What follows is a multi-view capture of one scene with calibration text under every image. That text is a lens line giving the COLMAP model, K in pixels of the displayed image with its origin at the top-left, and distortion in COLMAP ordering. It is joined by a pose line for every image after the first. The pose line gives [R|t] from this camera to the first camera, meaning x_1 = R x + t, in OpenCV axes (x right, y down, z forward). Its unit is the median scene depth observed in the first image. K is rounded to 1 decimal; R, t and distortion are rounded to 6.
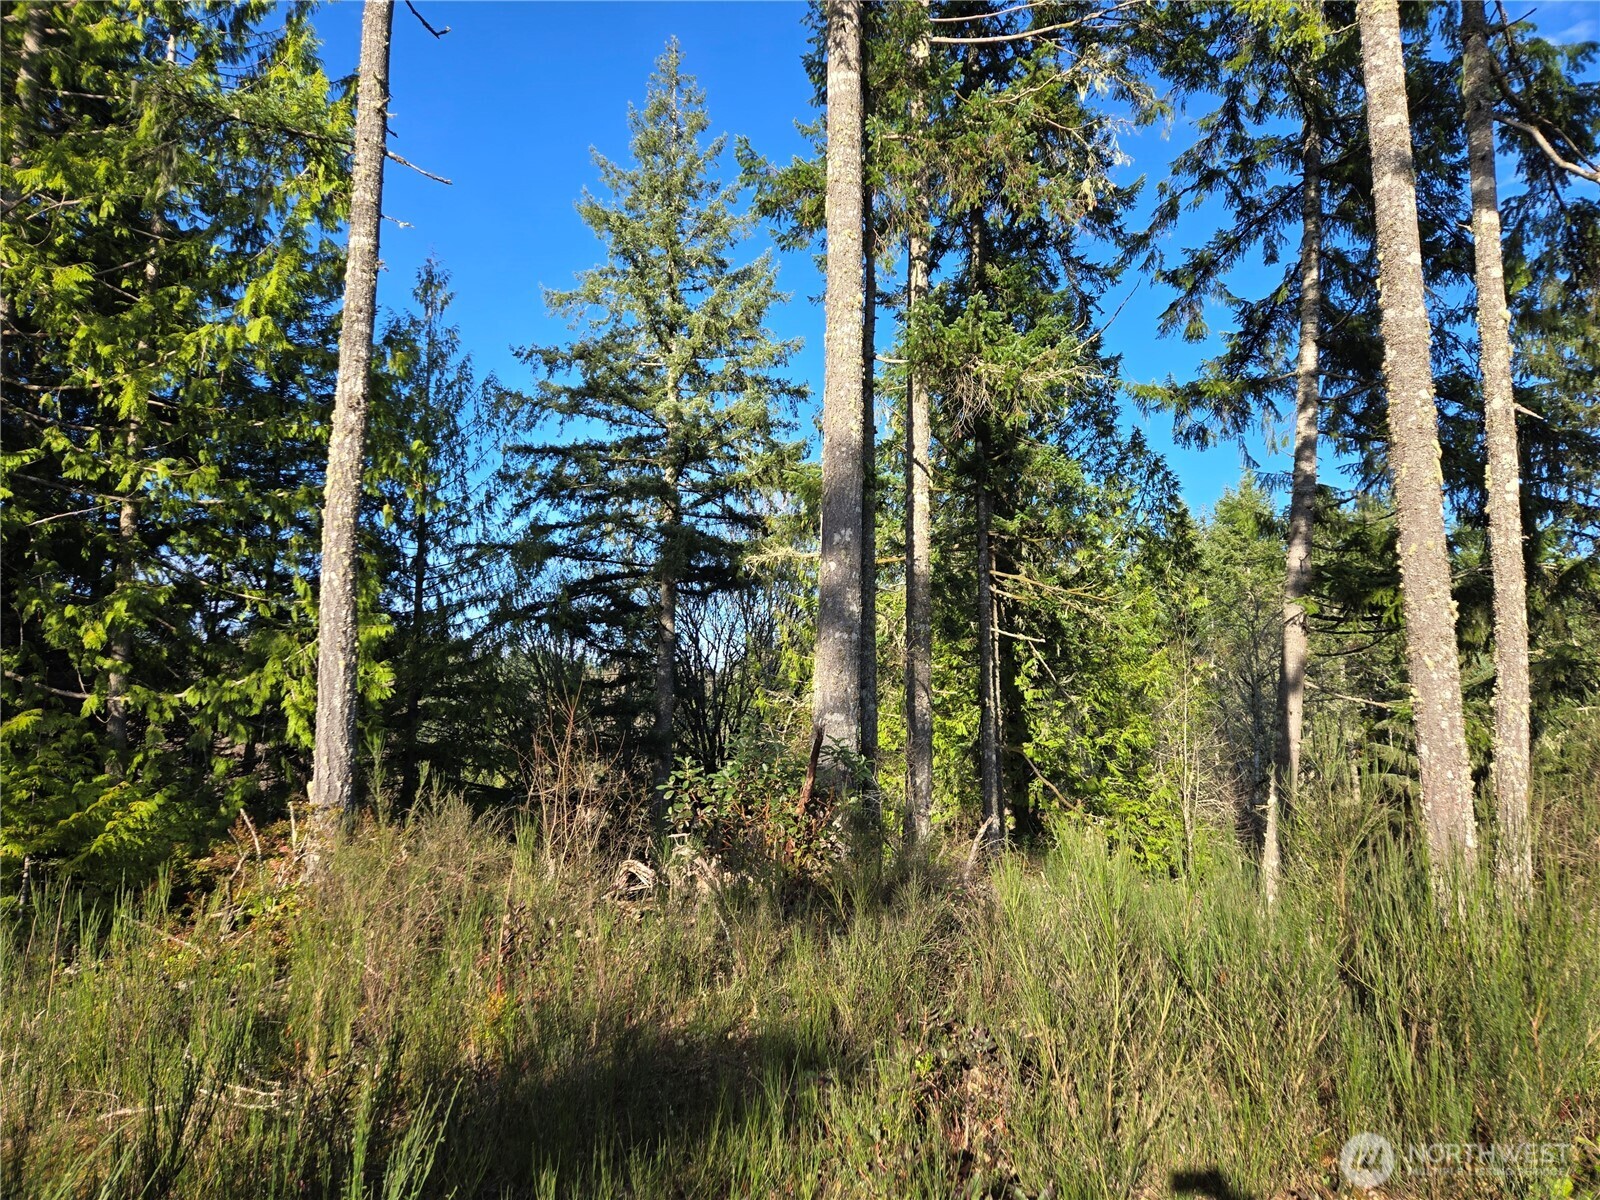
lens RADIAL K [[1060.6, 0, 800.9], [0, 1060.6, 603.6], [0, 0, 1]] dist [0.082421, -0.061334]
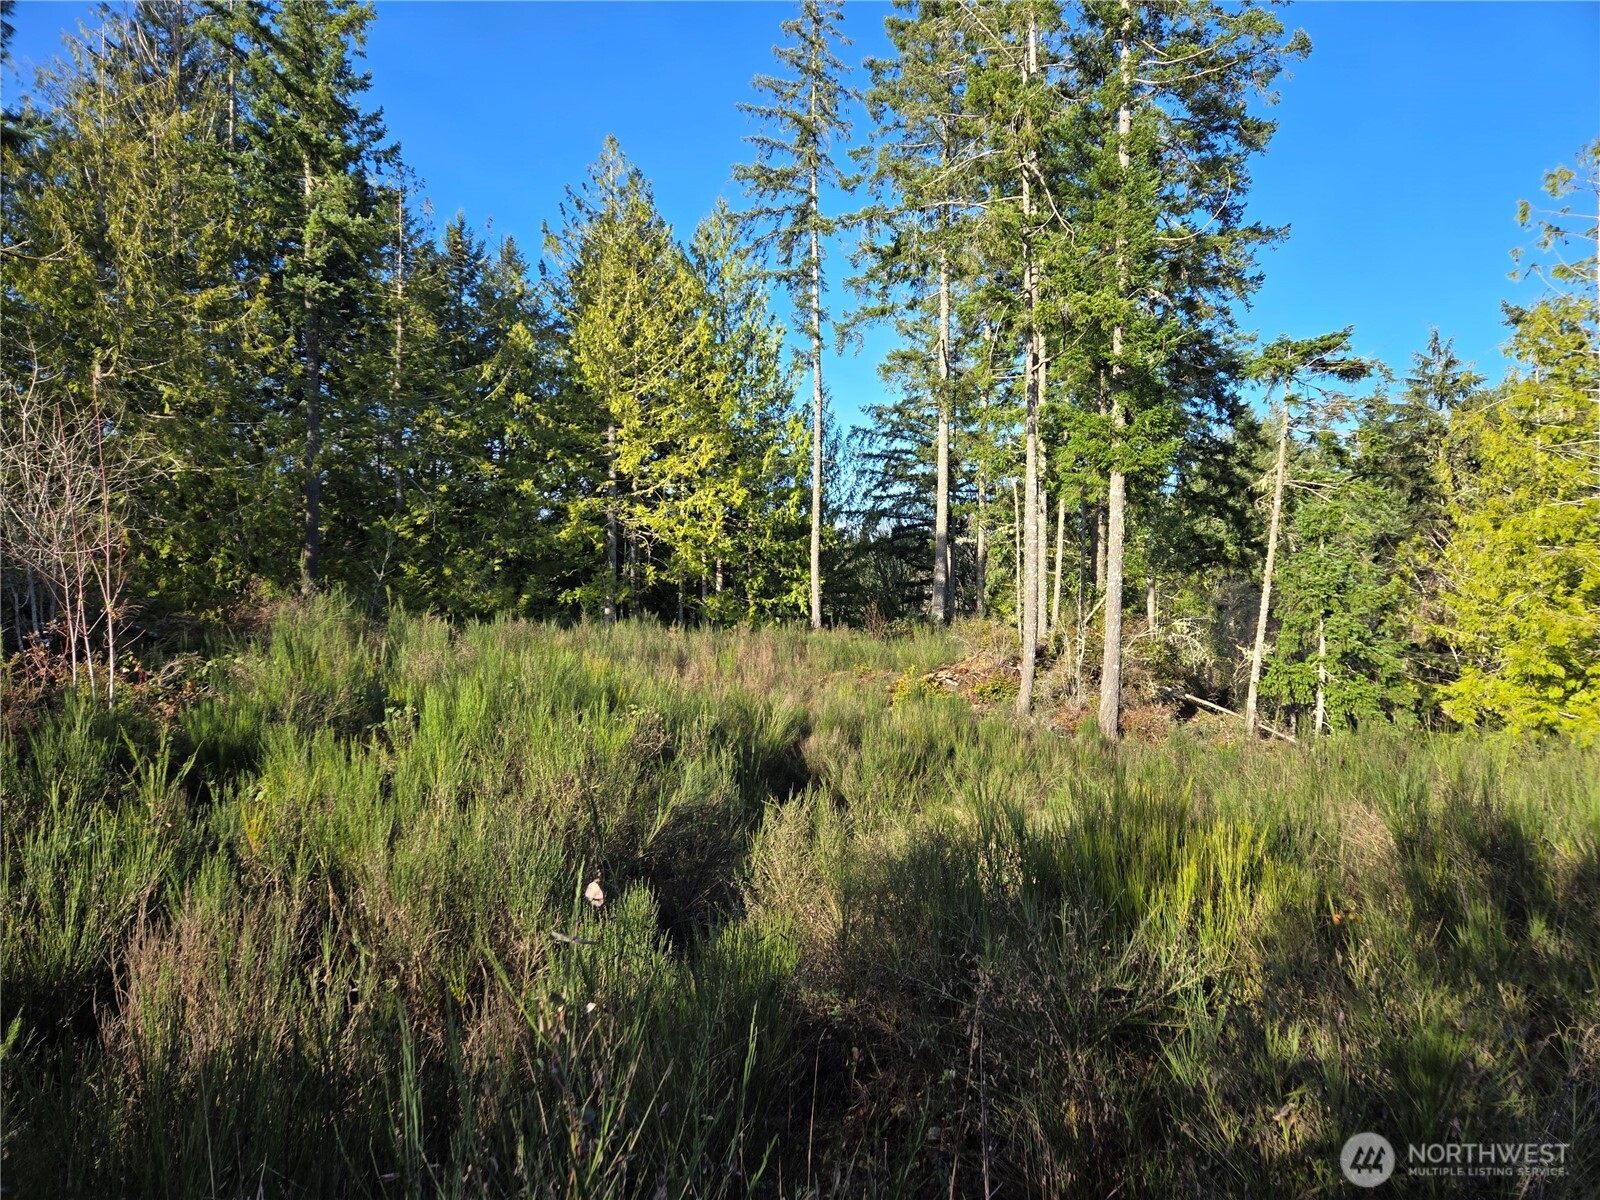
lens RADIAL K [[1060.6, 0, 794.2], [0, 1060.6, 607.4], [0, 0, 1]] dist [0.082421, -0.061334]
pose [[0.941376, -0.004533, -0.337330, 0.697315], [0.045158, 0.992604, 0.112683, -0.291738], [0.334324, -0.121311, 0.934618, -2.306314]]
